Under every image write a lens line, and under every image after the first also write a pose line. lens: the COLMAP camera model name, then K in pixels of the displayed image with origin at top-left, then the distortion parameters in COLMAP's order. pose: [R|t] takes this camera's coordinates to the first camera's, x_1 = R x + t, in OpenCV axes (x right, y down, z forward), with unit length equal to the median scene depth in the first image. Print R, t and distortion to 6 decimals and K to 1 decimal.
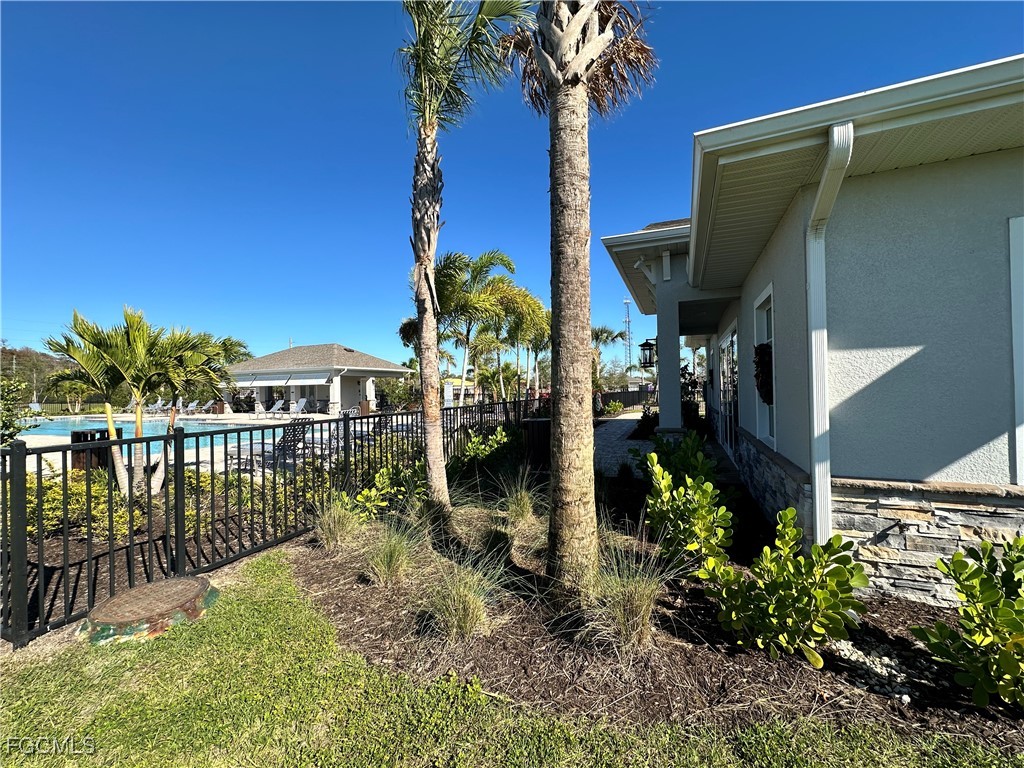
lens RADIAL K [[406.0, 0, 512.8], [0, 406.0, 384.4], [0, 0, 1]] dist [-0.000021, -0.000292]
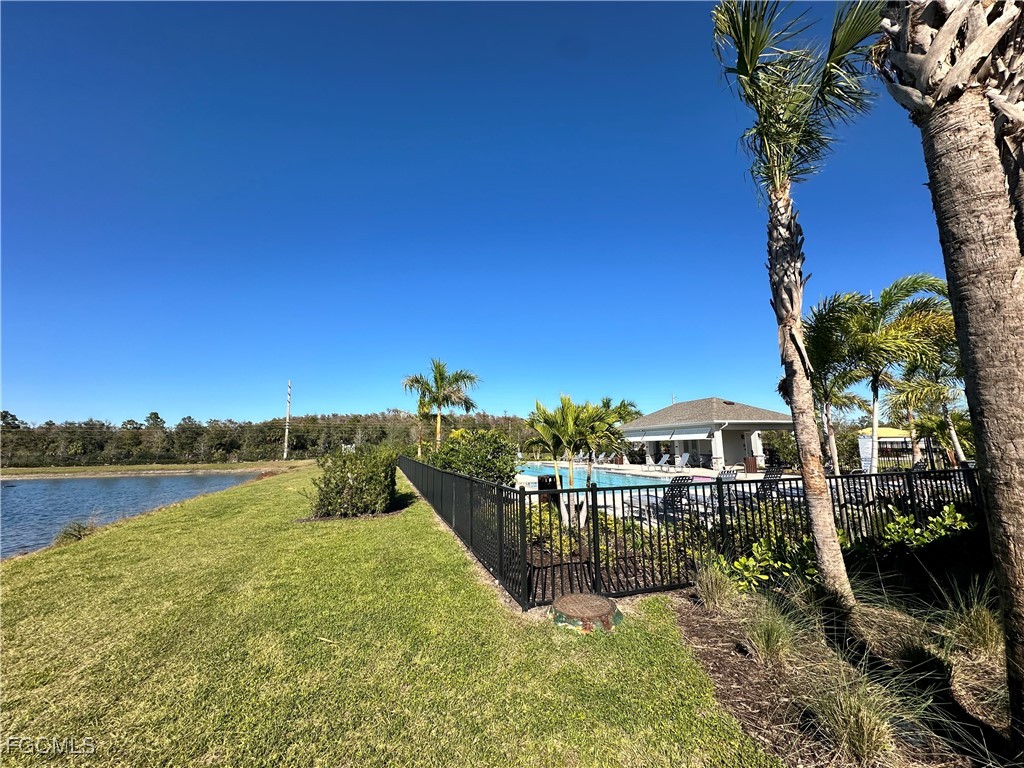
lens RADIAL K [[406.0, 0, 512.8], [0, 406.0, 384.4], [0, 0, 1]] dist [-0.000021, -0.000292]
pose [[0.636921, -0.109482, -0.763115, 0.087761], [0.011704, 0.991124, -0.132425, -0.038733], [0.770840, 0.075413, 0.632549, -0.104792]]
